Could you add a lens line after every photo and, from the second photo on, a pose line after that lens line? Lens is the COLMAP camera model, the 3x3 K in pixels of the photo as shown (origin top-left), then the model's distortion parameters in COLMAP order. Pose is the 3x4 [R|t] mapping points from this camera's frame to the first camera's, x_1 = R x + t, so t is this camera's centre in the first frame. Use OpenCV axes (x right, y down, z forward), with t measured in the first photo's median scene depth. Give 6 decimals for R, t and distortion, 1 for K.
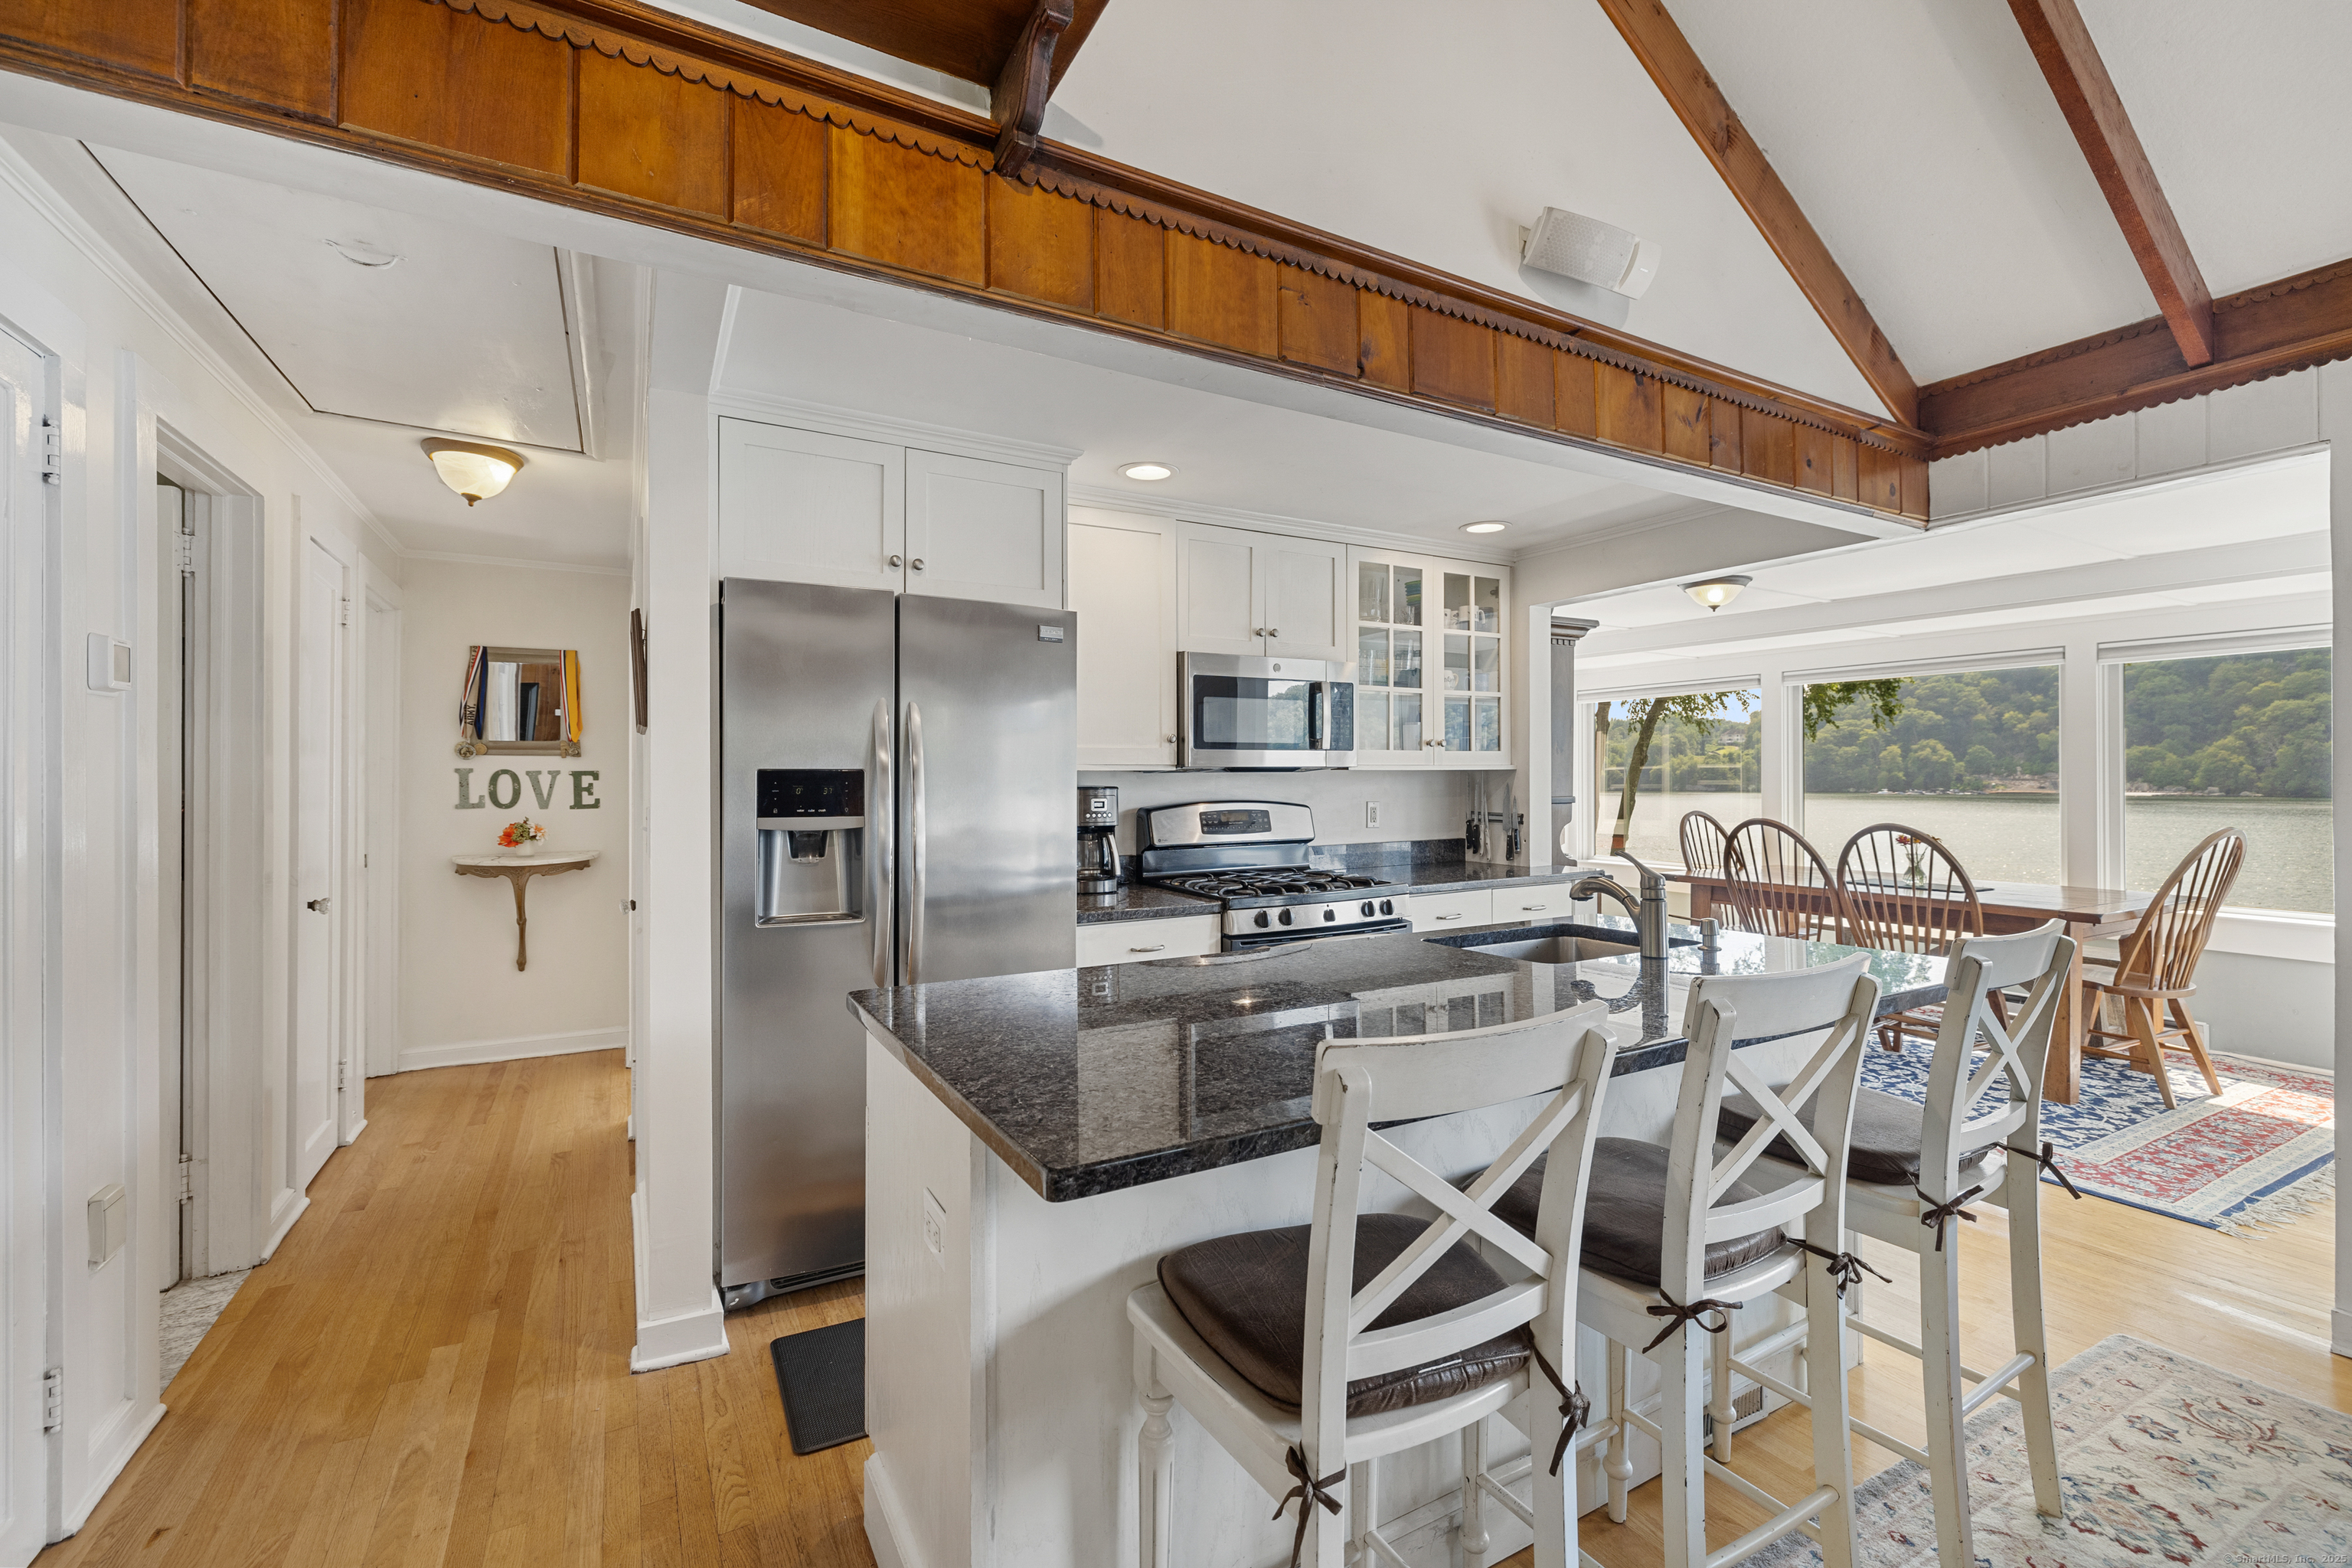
lens RADIAL K [[987.1, 0, 1175.3], [0, 987.1, 772.4], [0, 0, 1]] dist [0.002571, 0.000018]
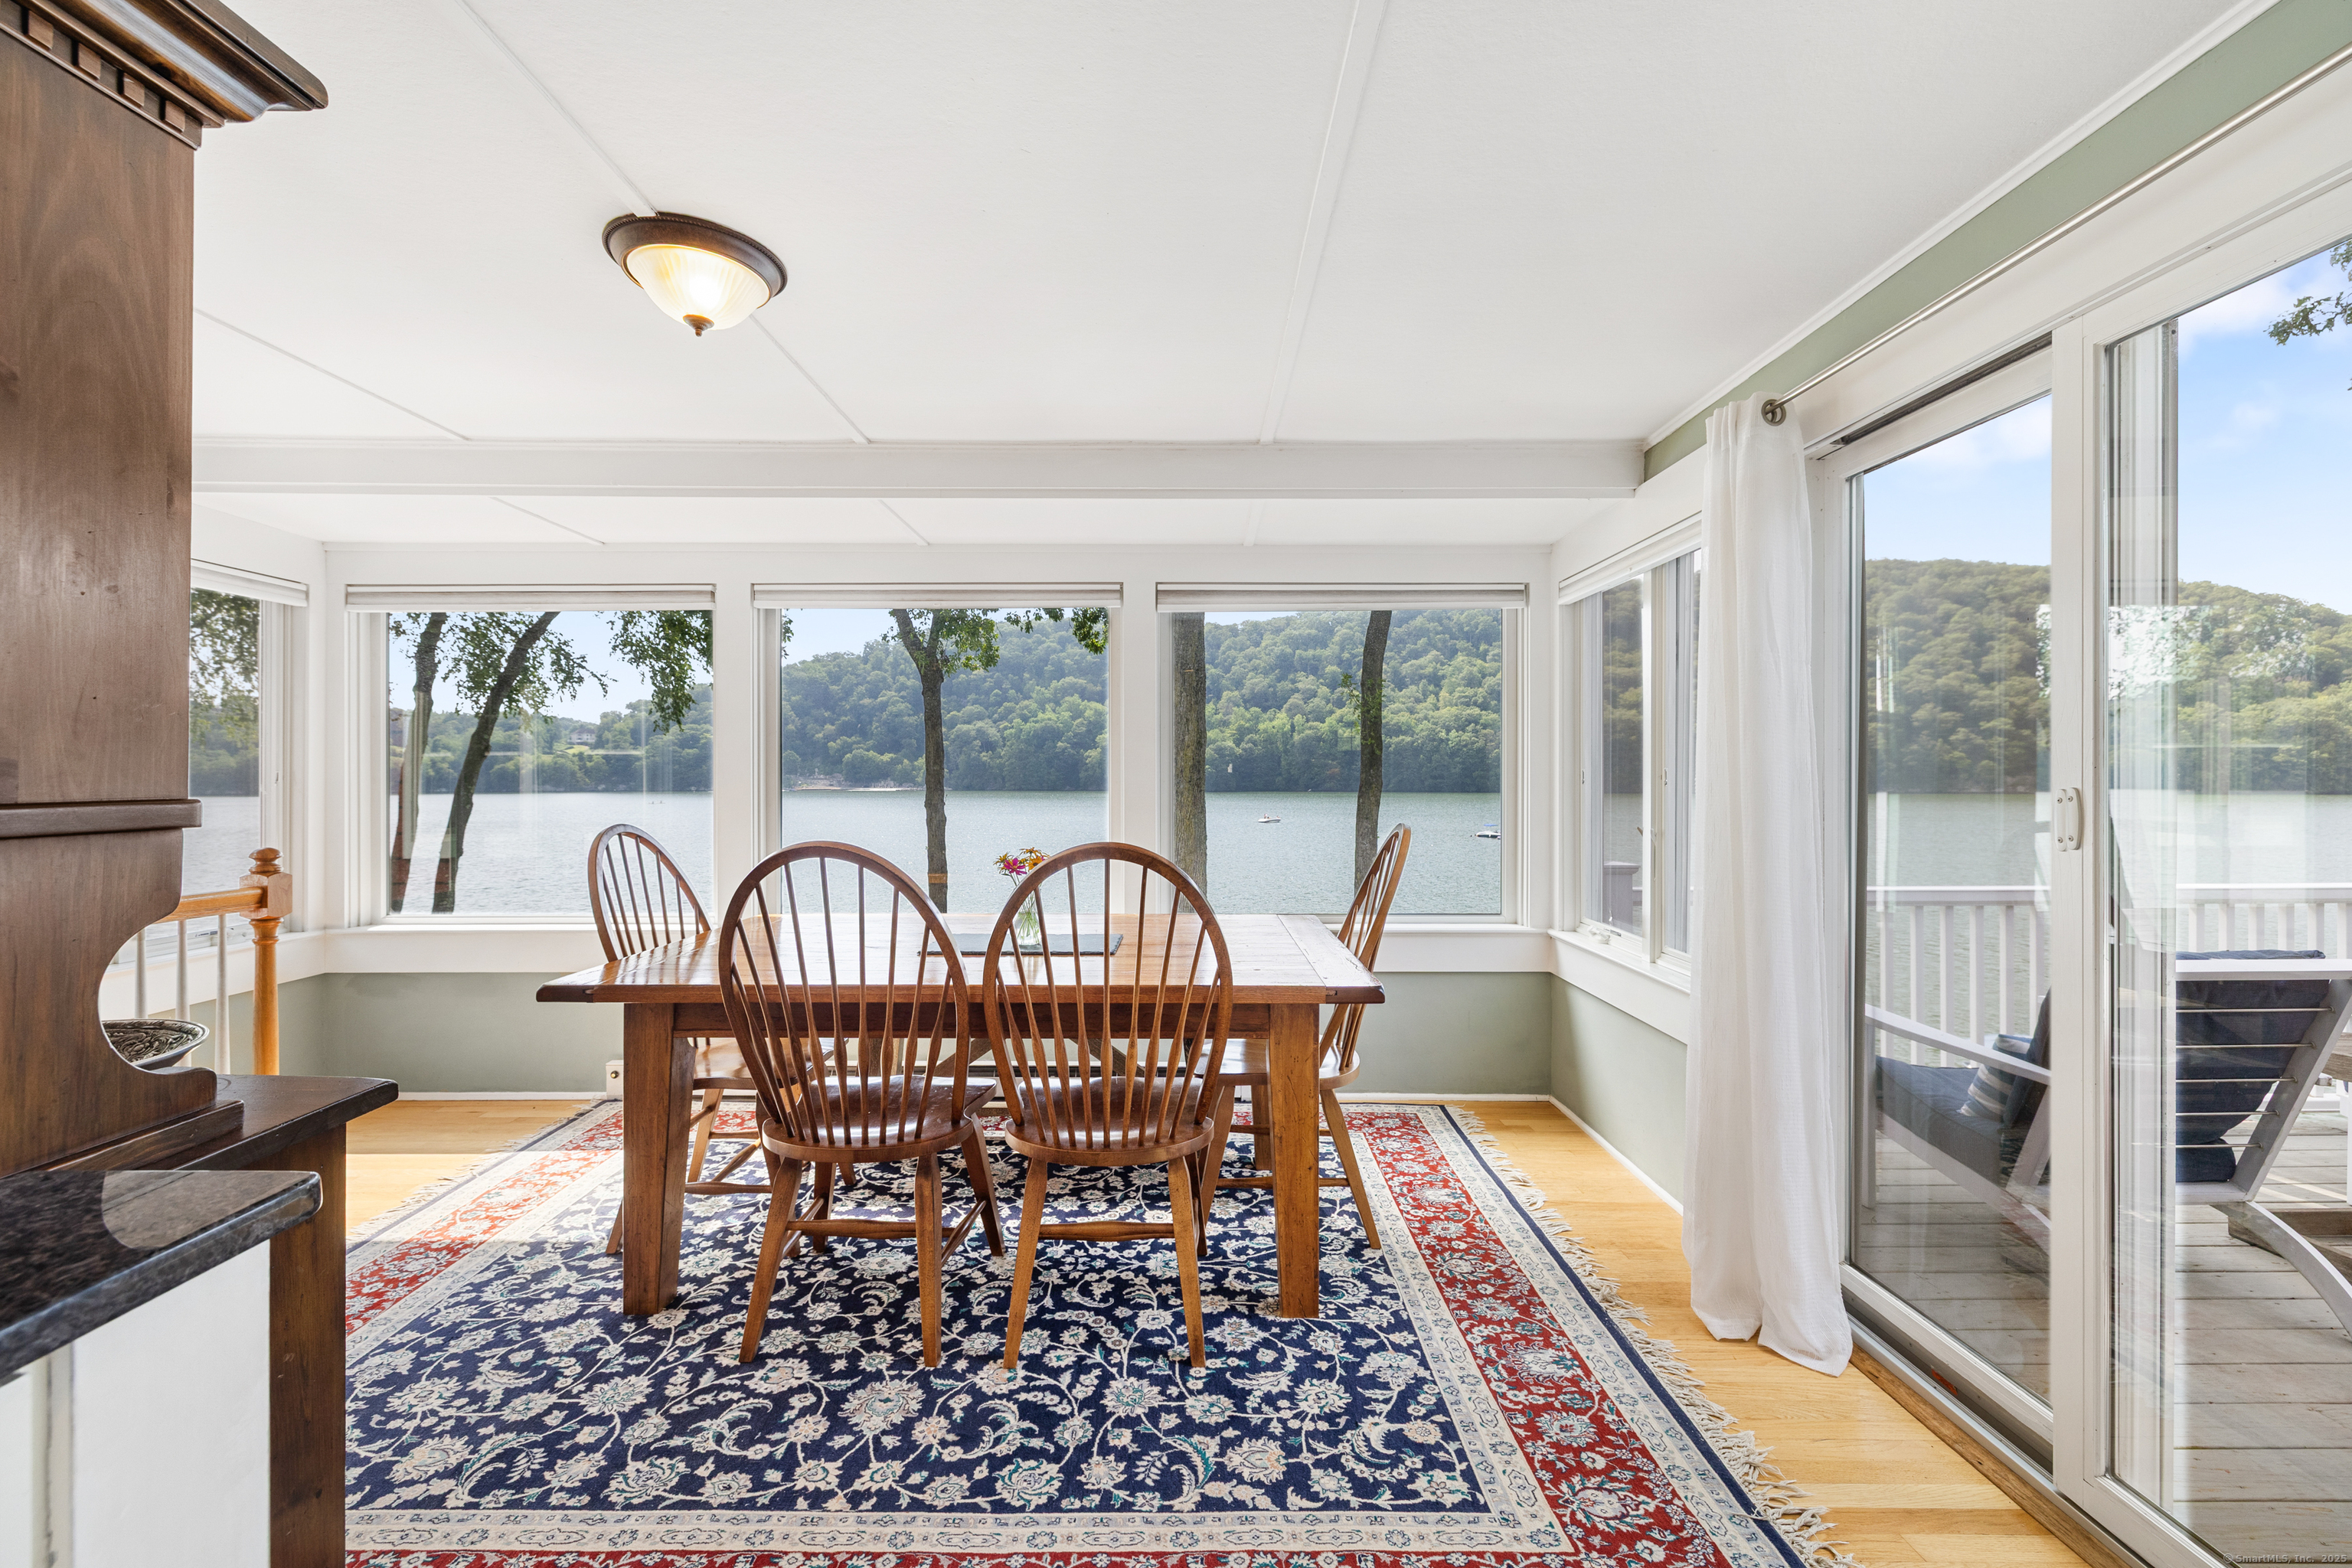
lens RADIAL K [[981.0, 0, 1175.4], [0, 981.0, 772.6], [0, 0, 1]] dist [-0.000364, 0.000056]
pose [[0.490766, 0.003361, 0.871285, 0.493846], [-0.003662, 0.999992, -0.001795, 0.027598], [-0.871284, -0.002310, 0.490774, 1.072701]]
